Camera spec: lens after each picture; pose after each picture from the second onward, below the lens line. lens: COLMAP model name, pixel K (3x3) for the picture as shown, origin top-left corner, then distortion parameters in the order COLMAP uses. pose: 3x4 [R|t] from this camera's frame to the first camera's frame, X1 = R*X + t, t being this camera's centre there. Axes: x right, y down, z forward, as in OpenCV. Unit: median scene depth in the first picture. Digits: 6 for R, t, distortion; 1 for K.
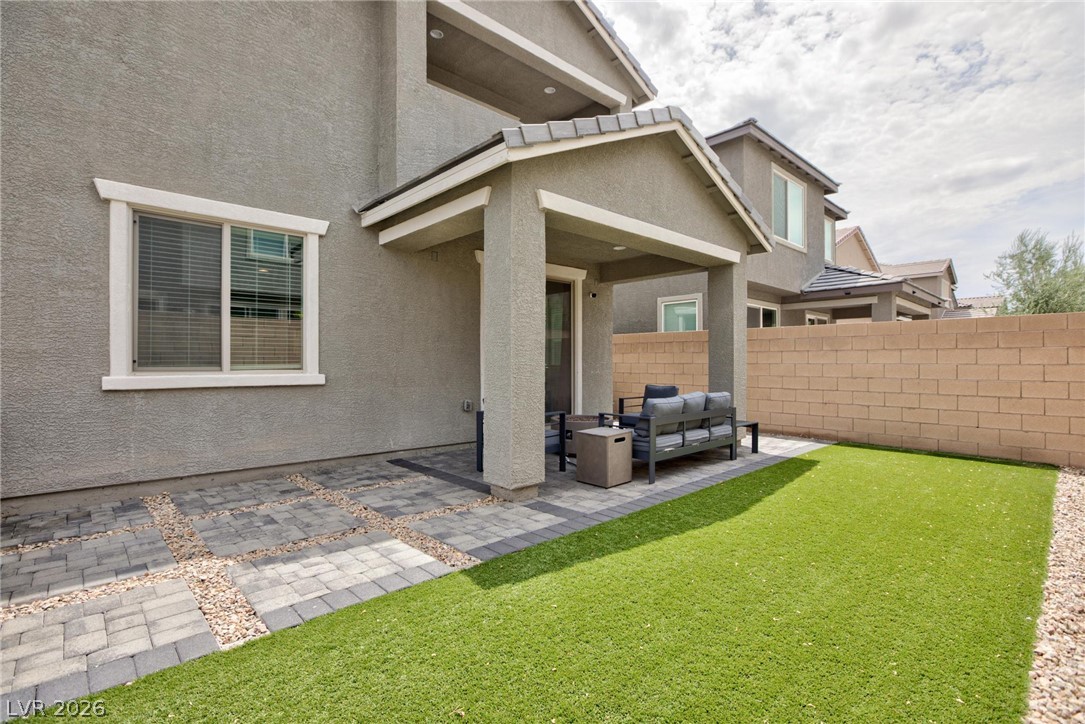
lens RADIAL K [[505.7, 0, 546.2], [0, 505.7, 360.8], [0, 0, 1]] dist [-0.017565, 0.007204]
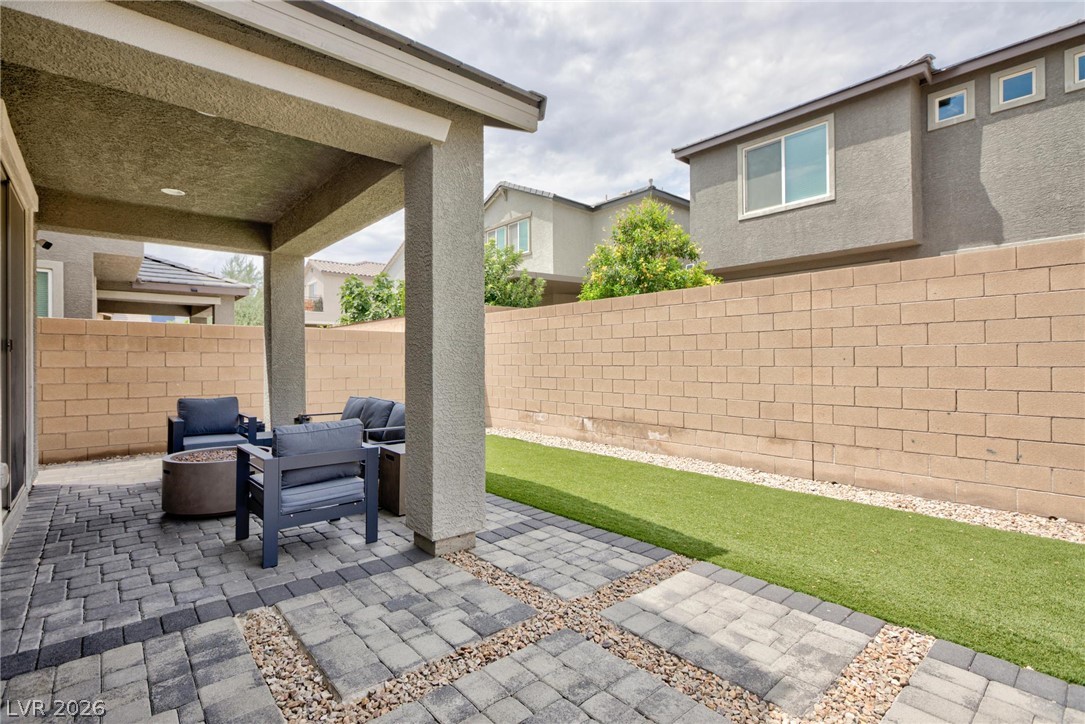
lens RADIAL K [[505.7, 0, 539.3], [0, 505.7, 363.6], [0, 0, 1]] dist [-0.017565, 0.007204]
pose [[0.049492, -0.005475, 0.998760, -1.042017], [-0.000336, 0.999985, 0.005498, -0.011235], [-0.998774, -0.000608, 0.049490, 1.065472]]
